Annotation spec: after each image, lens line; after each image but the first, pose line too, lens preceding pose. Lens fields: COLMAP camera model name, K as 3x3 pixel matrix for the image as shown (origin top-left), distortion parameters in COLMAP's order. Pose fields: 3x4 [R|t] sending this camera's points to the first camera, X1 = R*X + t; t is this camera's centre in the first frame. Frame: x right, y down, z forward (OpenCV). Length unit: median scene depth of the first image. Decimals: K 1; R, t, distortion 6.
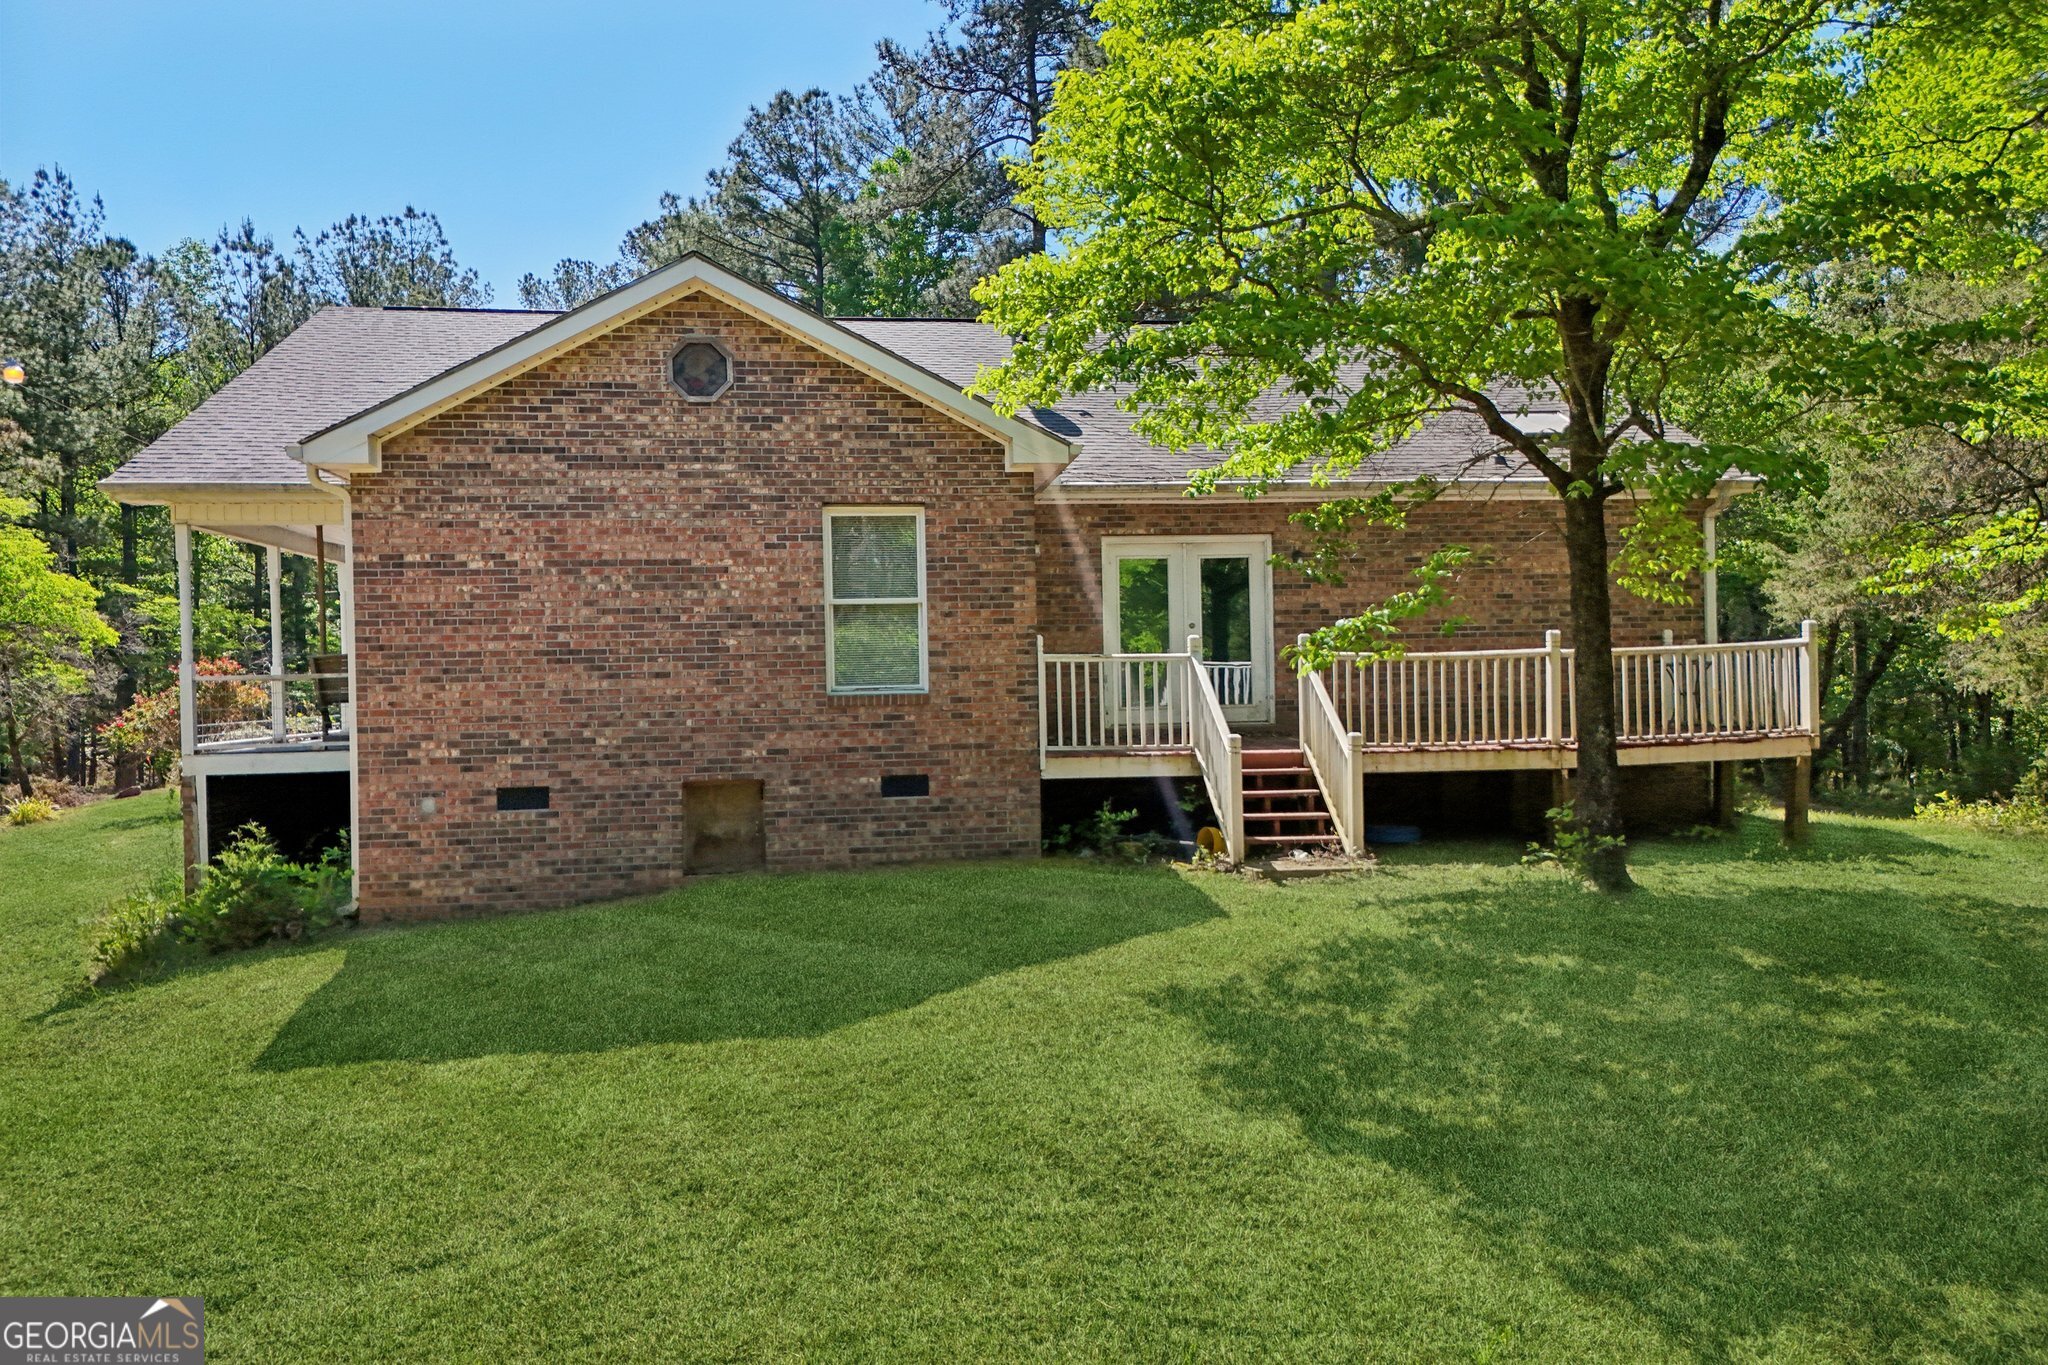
lens RADIAL K [[1469.4, 0, 1223.3], [0, 1469.4, 678.3], [0, 0, 1]] dist [0.126224, -0.180868]
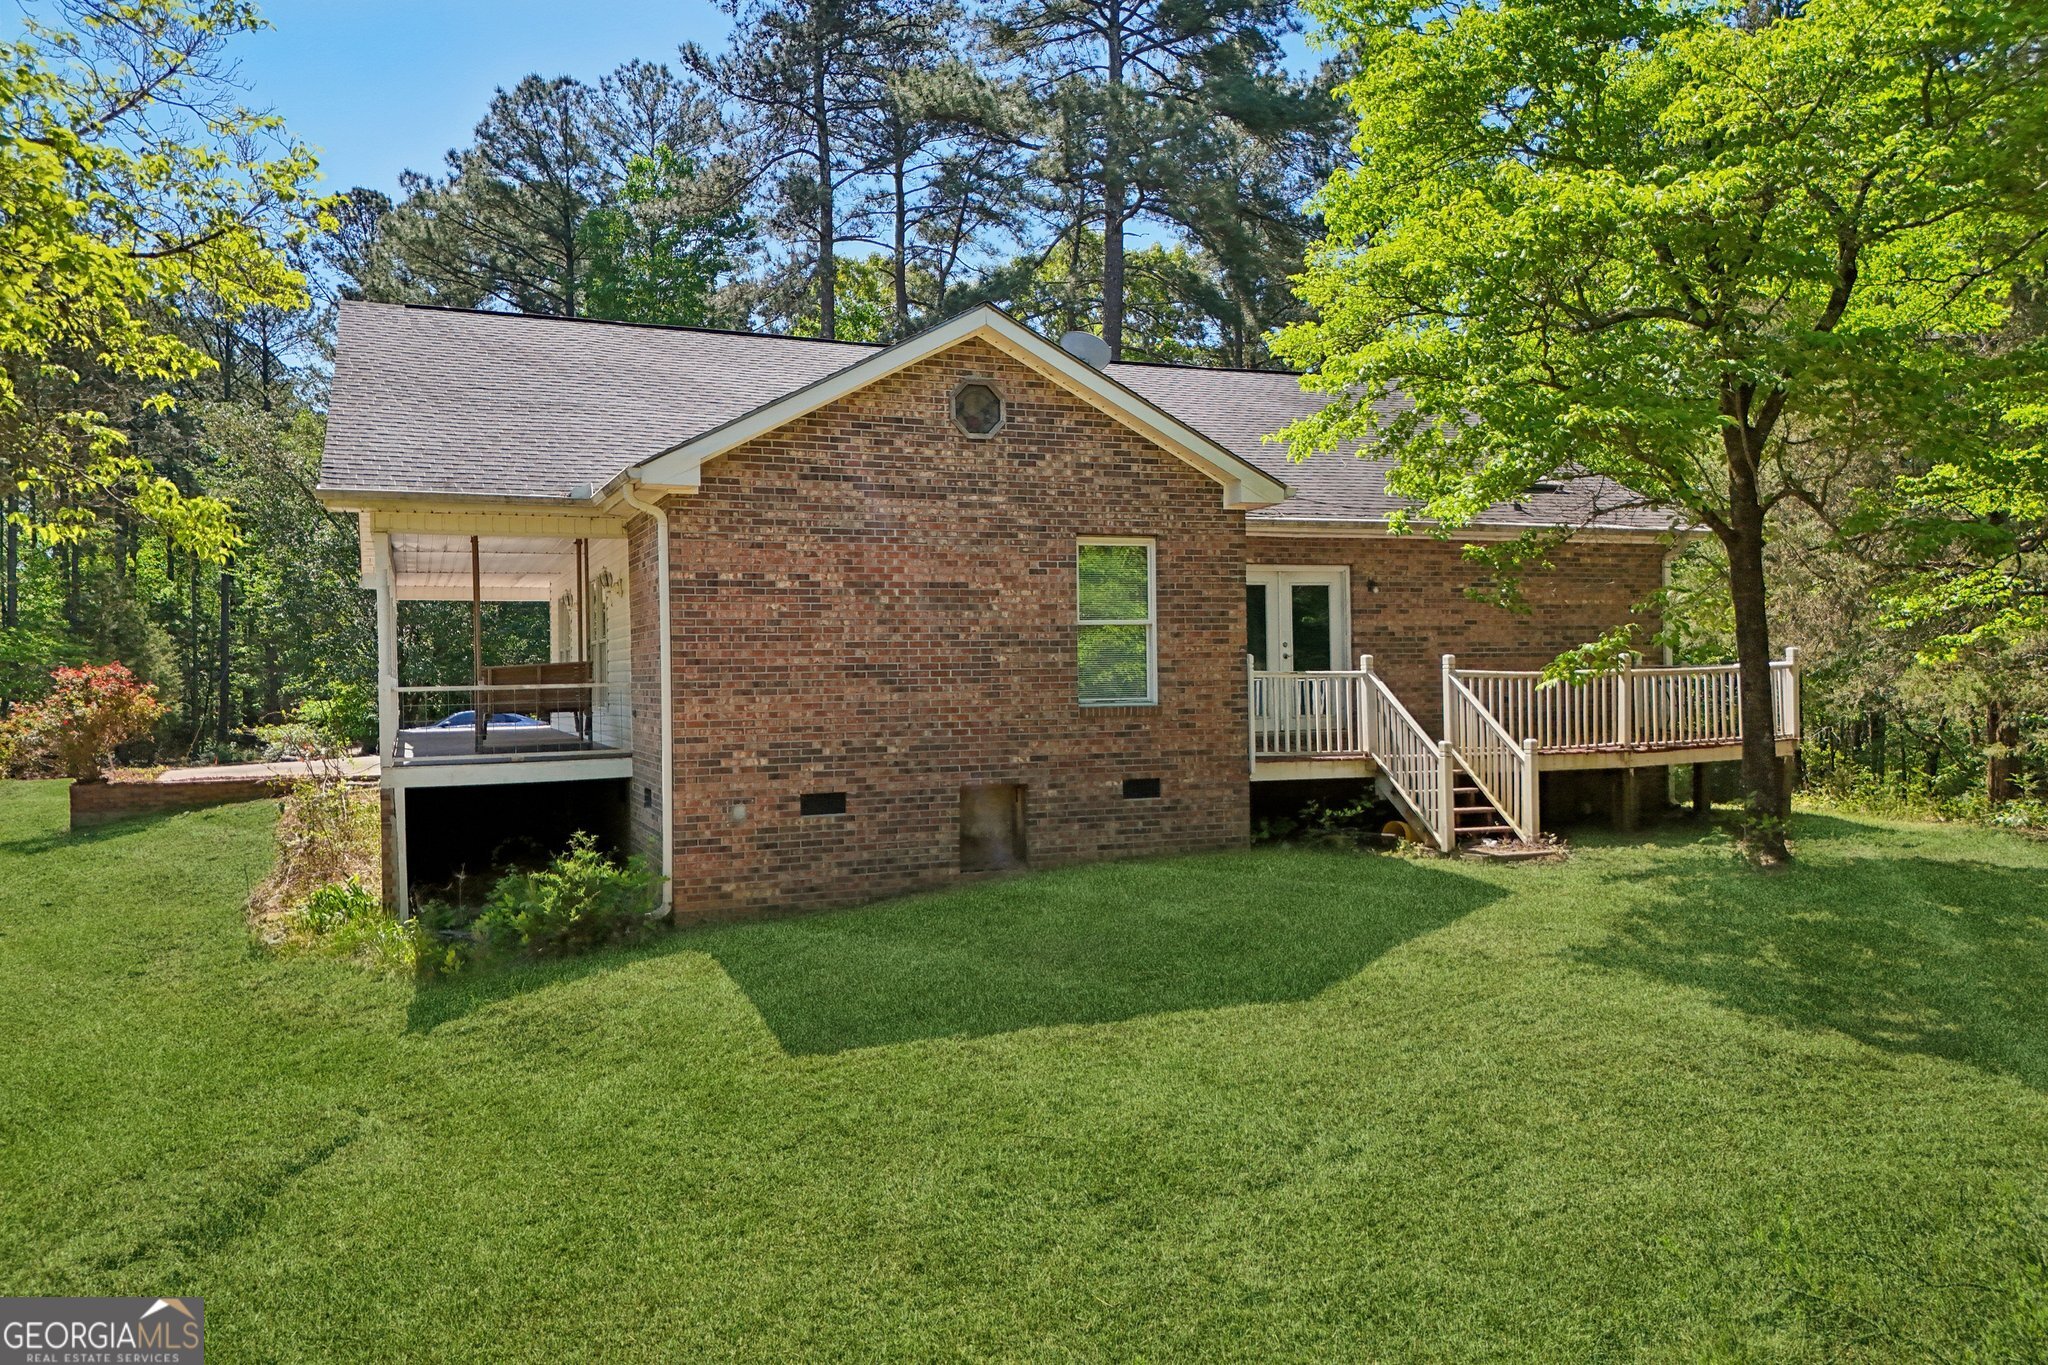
lens RADIAL K [[1499.7, 0, 1024.0], [0, 1499.7, 682.5], [0, 0, 1]] dist [0.088403, -0.084118]
pose [[0.964946, 0.003948, 0.262419, -0.607104], [-0.003908, 0.999992, -0.000677, -0.006073], [-0.262420, -0.000372, 0.964954, -0.071078]]
